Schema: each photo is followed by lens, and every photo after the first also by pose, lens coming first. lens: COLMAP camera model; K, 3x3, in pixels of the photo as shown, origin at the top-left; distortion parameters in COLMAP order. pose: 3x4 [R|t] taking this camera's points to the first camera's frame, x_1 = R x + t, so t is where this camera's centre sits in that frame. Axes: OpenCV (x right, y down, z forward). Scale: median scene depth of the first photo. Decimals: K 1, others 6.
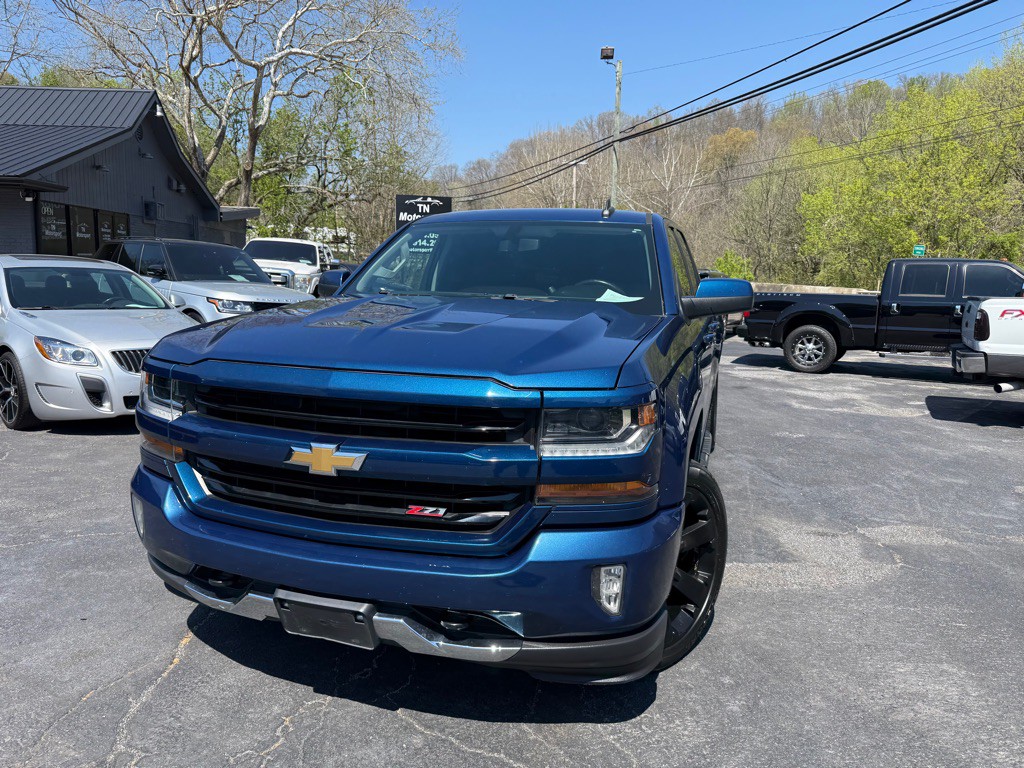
lens RADIAL K [[724.0, 0, 506.7], [0, 724.0, 372.6], [0, 0, 1]] dist [0.026391, -0.036872]
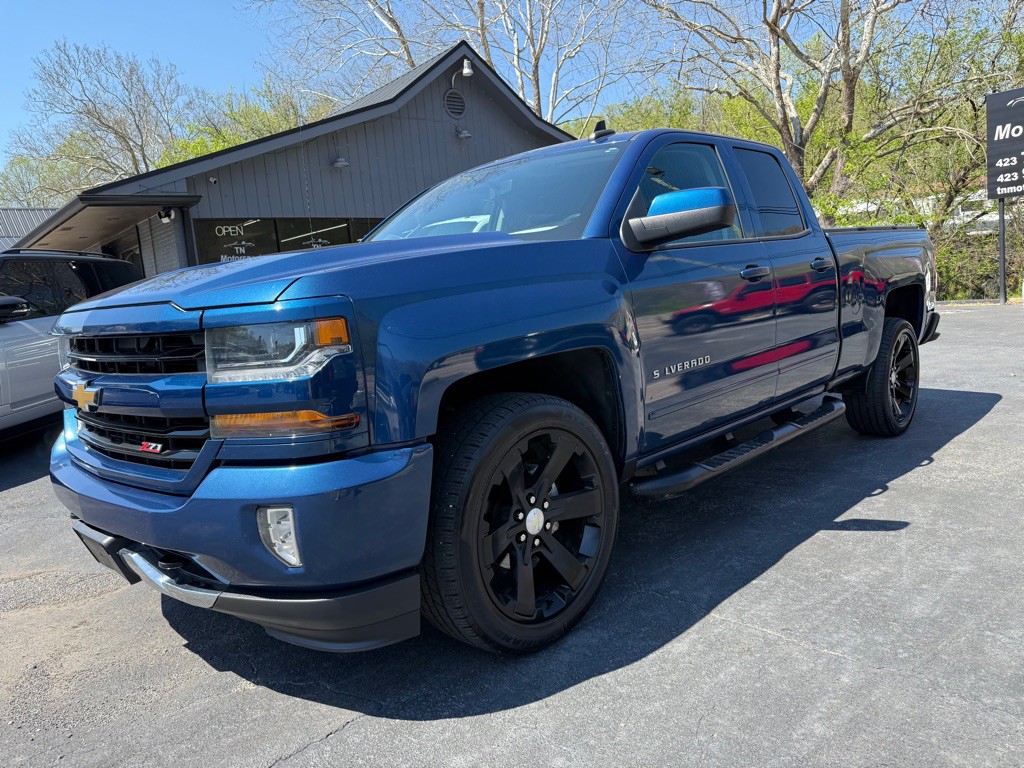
lens RADIAL K [[725.1, 0, 518.5], [0, 725.1, 384.9], [0, 0, 1]] dist [0.021202, -0.033121]
pose [[0.900844, -0.031299, -0.433013, 0.408811], [0.033236, 0.999443, -0.003097, 0.069275], [0.432868, -0.011602, 0.901382, 0.181202]]
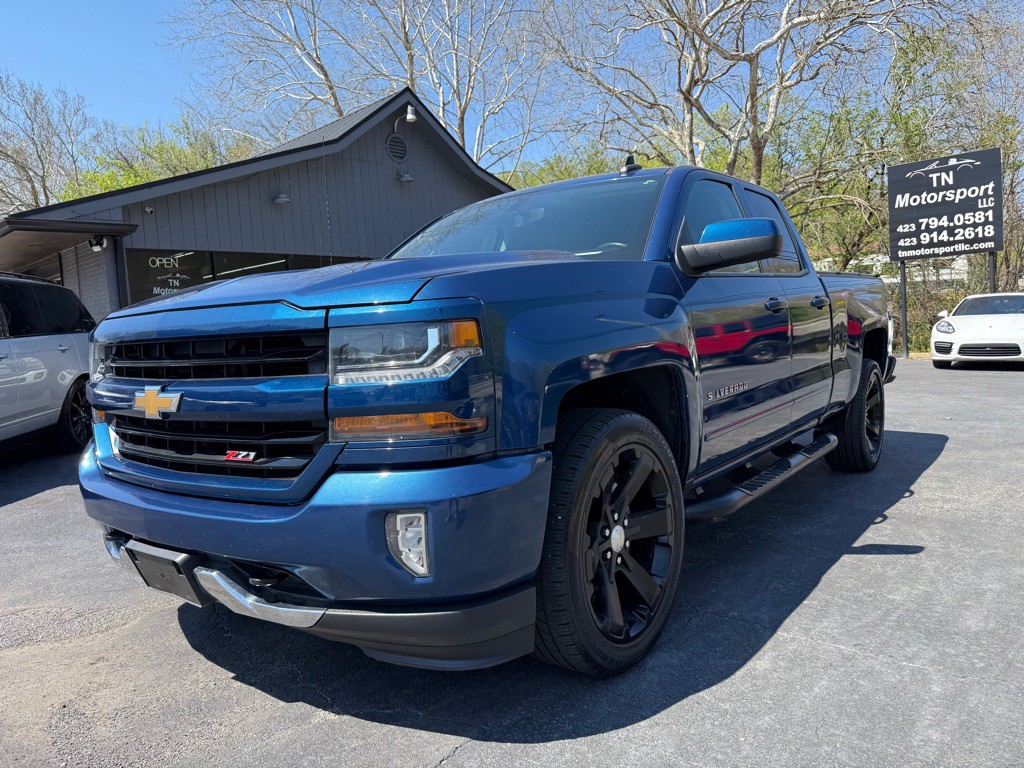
lens RADIAL K [[725.9, 0, 509.5], [0, 725.9, 383.9], [0, 0, 1]] dist [0.019585, -0.030672]
pose [[0.943216, -0.042686, -0.329425, 0.277997], [0.021613, 0.997494, -0.067369, 0.092412], [0.331476, 0.056424, 0.941775, 0.131364]]
